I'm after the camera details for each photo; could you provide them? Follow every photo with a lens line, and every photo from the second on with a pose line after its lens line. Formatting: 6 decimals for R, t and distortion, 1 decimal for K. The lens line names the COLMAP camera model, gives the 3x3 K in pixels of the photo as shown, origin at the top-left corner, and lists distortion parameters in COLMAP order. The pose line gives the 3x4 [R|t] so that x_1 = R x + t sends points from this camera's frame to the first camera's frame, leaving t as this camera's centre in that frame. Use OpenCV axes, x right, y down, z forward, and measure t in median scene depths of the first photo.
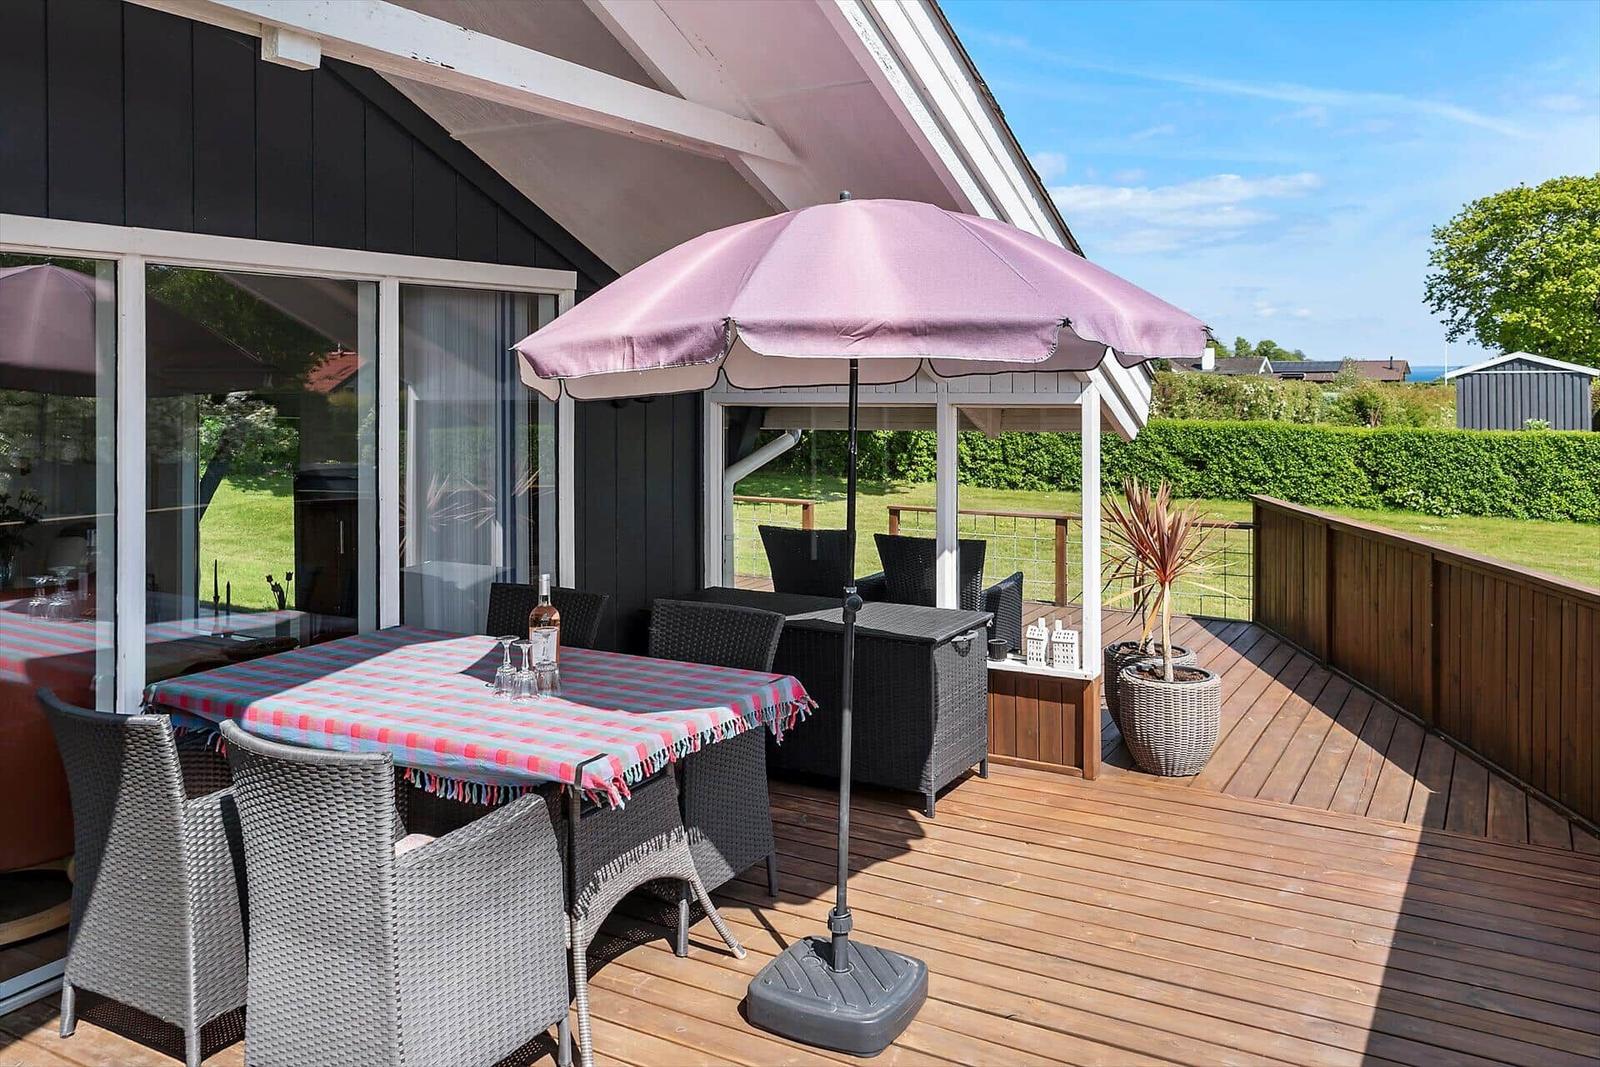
lens RADIAL K [[1147.8, 0, 834.4], [0, 1147.8, 537.3], [0, 0, 1]] dist [-0.003466, 0.046234]
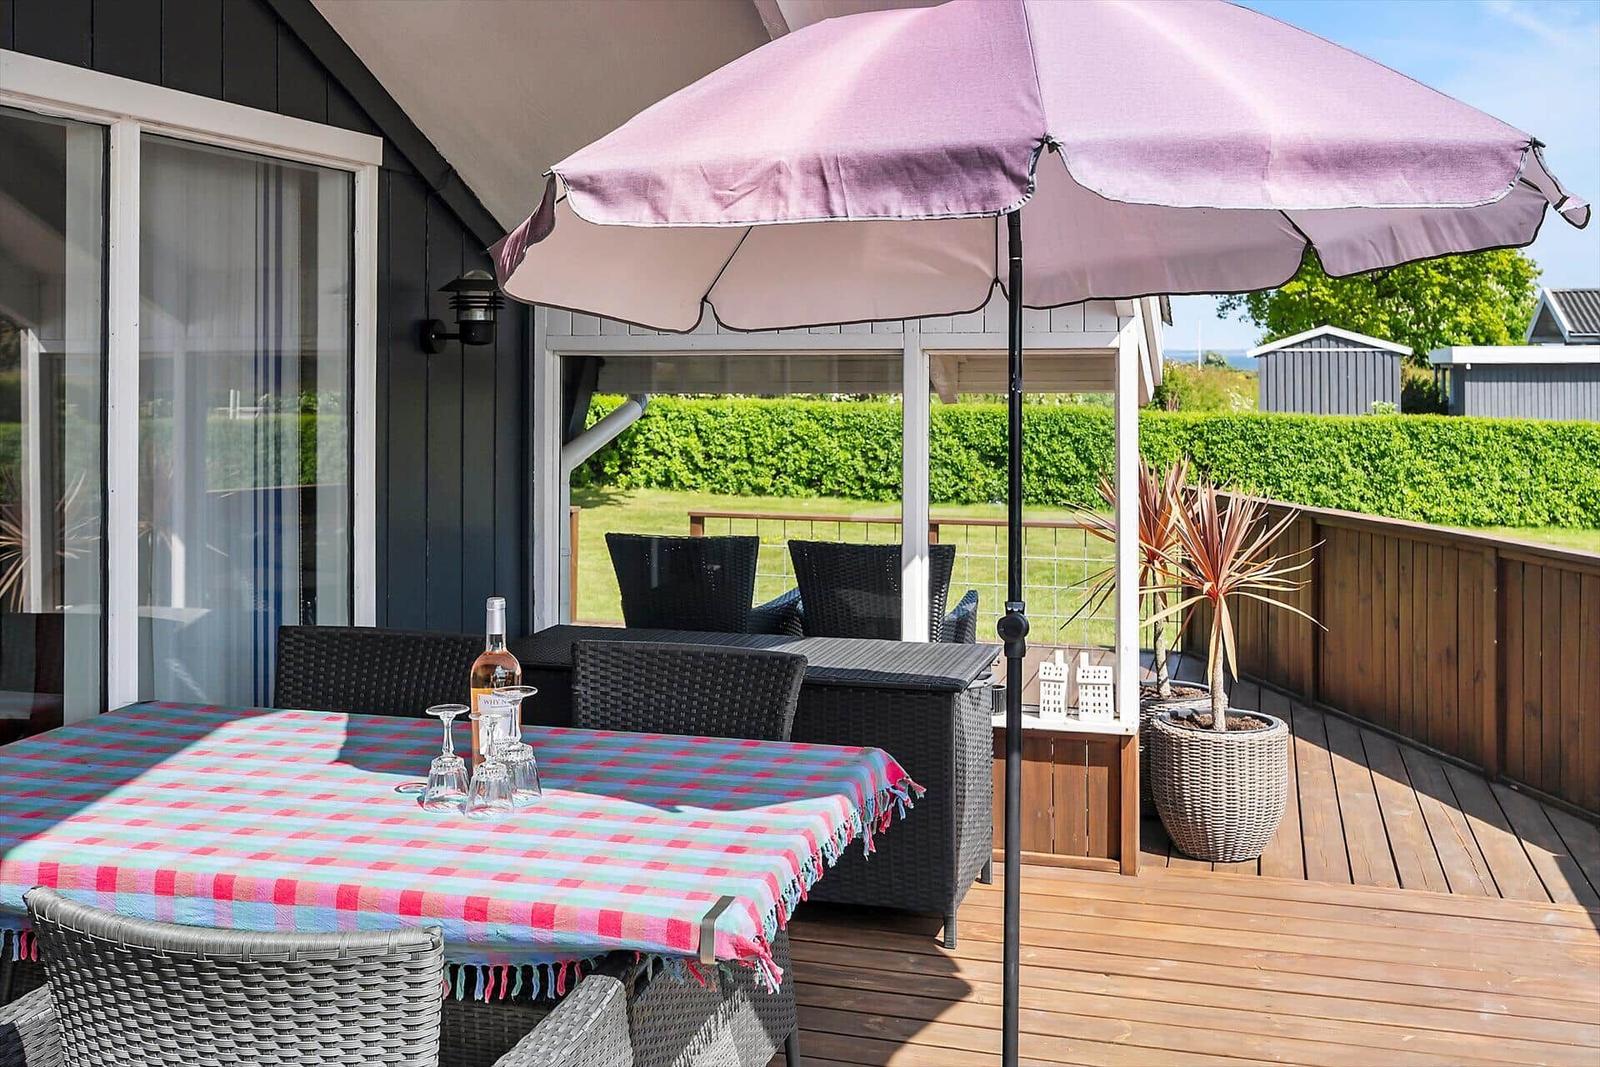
lens RADIAL K [[1470.7, 0, 758.2], [0, 1470.7, 534.8], [0, 0, 1]] dist [0.005687, -0.001888]
pose [[0.975540, -0.021512, 0.218765, -0.195015], [0.026585, 0.999441, -0.020275, 0.012075], [-0.218207, 0.025595, 0.975567, 0.151153]]
